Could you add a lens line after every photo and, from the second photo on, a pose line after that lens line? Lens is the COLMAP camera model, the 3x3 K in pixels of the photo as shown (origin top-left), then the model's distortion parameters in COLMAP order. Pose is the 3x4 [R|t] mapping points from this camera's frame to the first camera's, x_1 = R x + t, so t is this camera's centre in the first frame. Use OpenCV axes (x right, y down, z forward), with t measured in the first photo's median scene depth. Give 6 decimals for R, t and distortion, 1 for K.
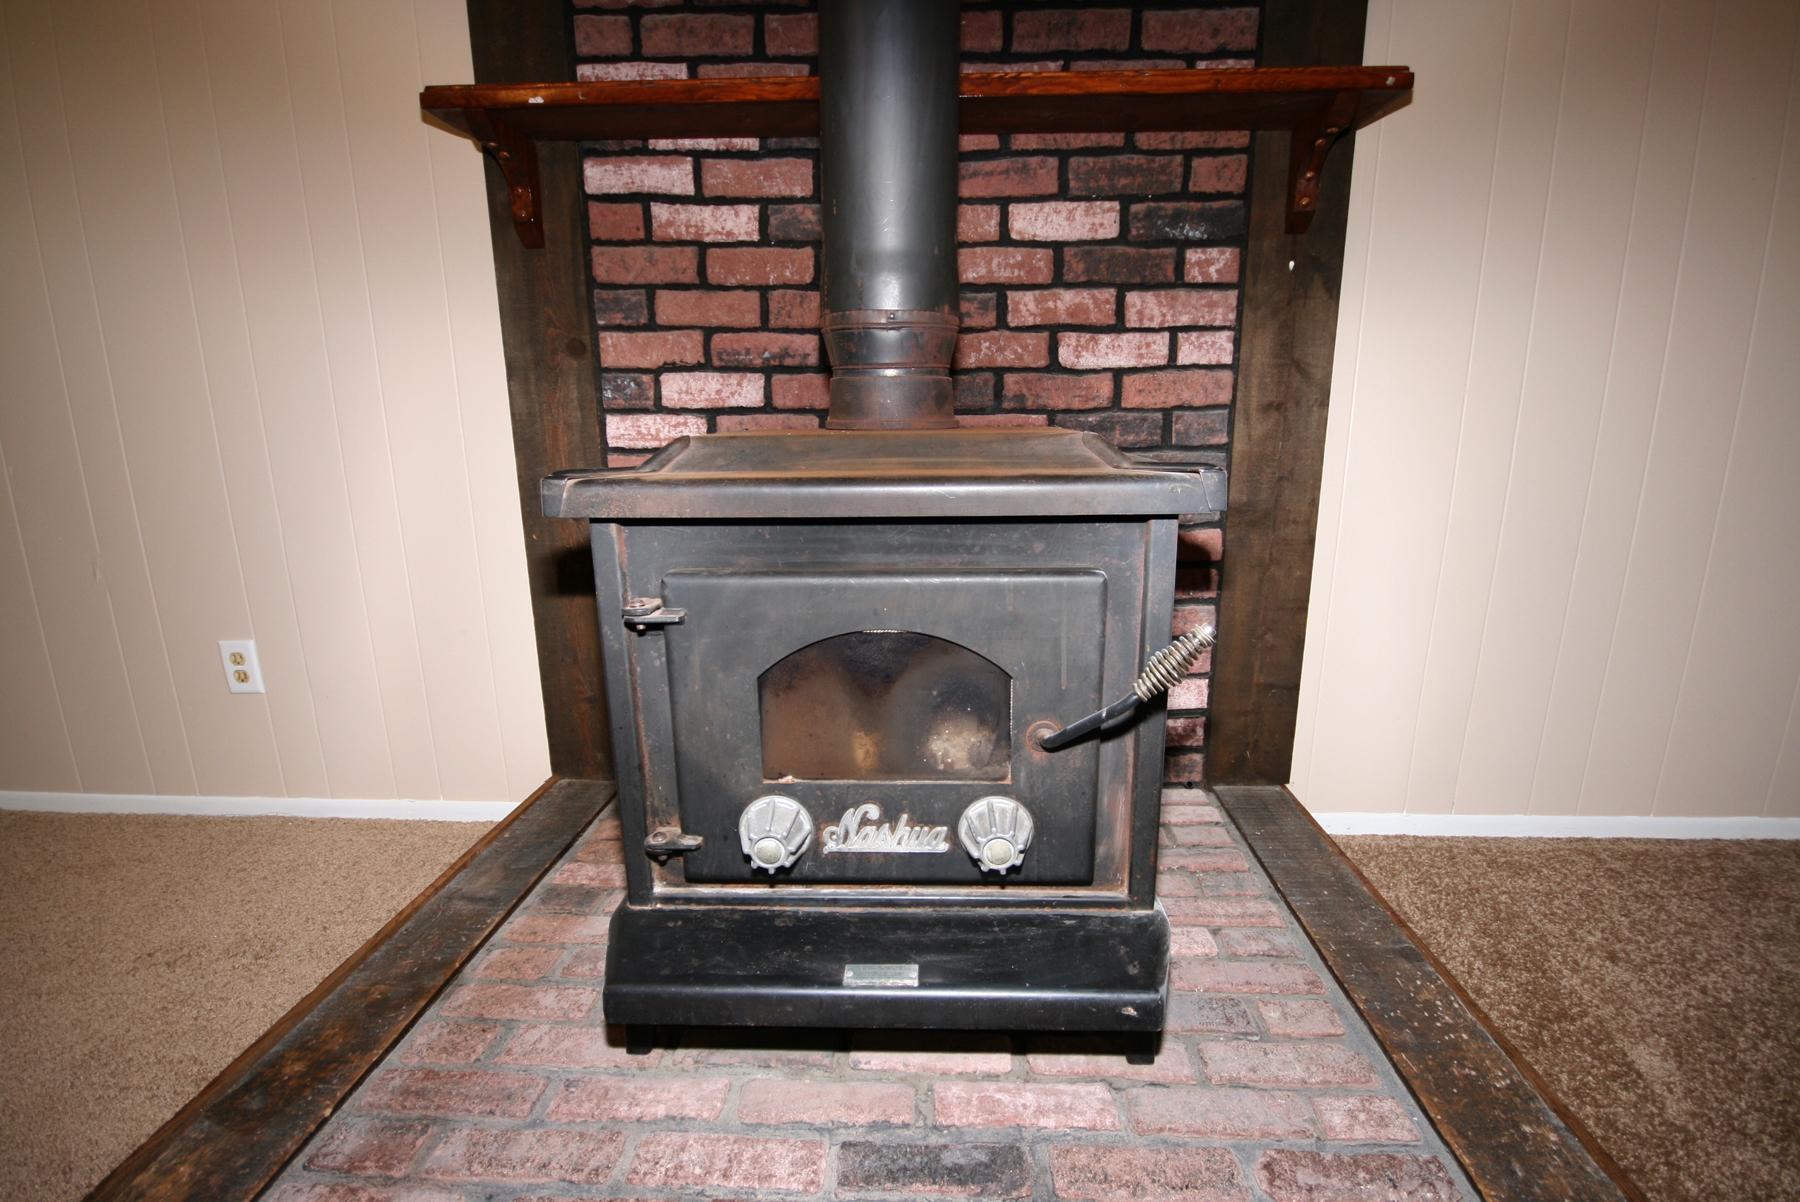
lens RADIAL K [[831.8, 0, 917.2], [0, 831.8, 613.7], [0, 0, 1]] dist [-0.002144, -0.000233]
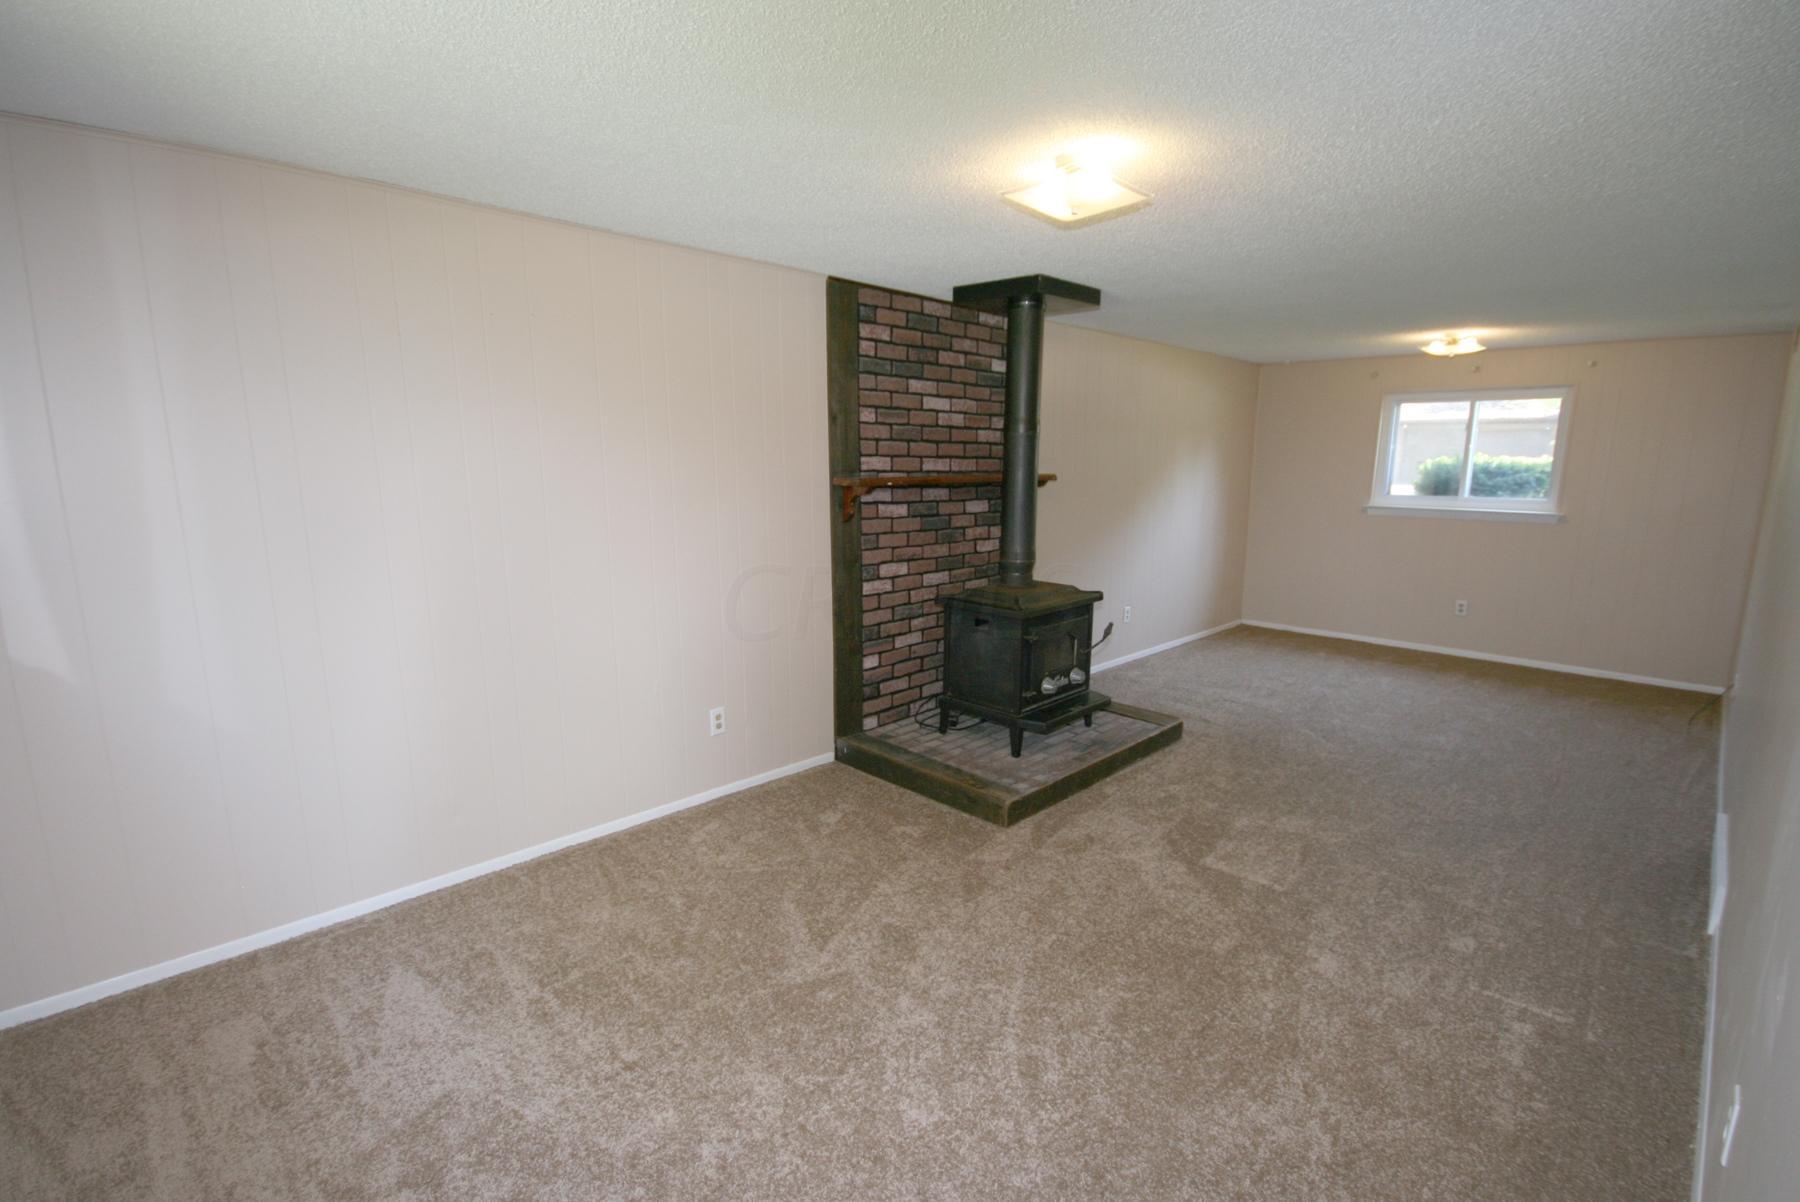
lens RADIAL K [[835.2, 0, 914.3], [0, 835.2, 611.6], [0, 0, 1]] dist [-0.002475, -0.000165]
pose [[0.670149, -0.128381, 0.731040, -2.231868], [0.166487, 0.985830, 0.020507, -0.184897], [-0.723314, 0.107966, 0.682027, -0.876355]]
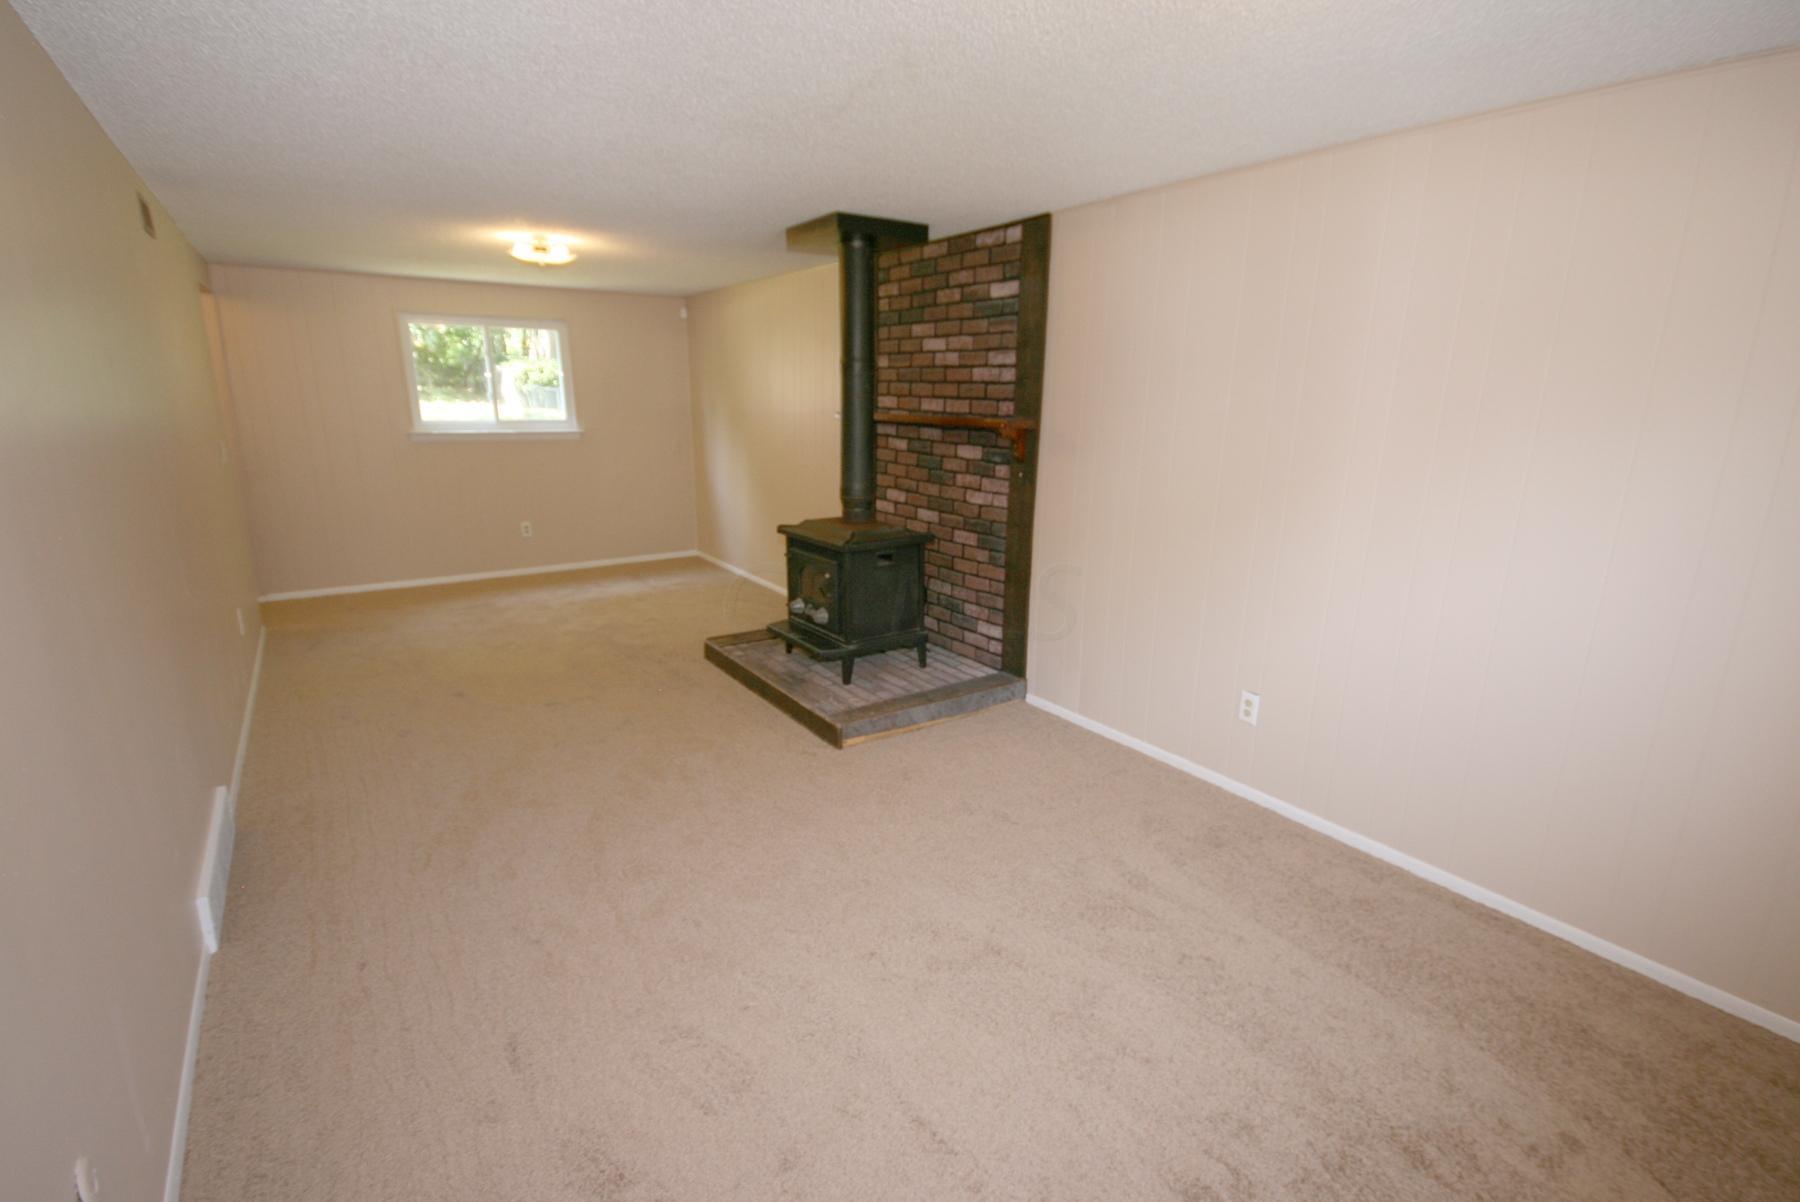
lens RADIAL K [[835.2, 0, 914.3], [0, 835.2, 611.6], [0, 0, 1]] dist [-0.002475, -0.000165]
pose [[0.601514, 0.215148, -0.769345, 2.321601], [-0.203191, 0.972583, 0.113118, -0.219979], [0.772589, 0.088282, 0.628739, -0.871776]]
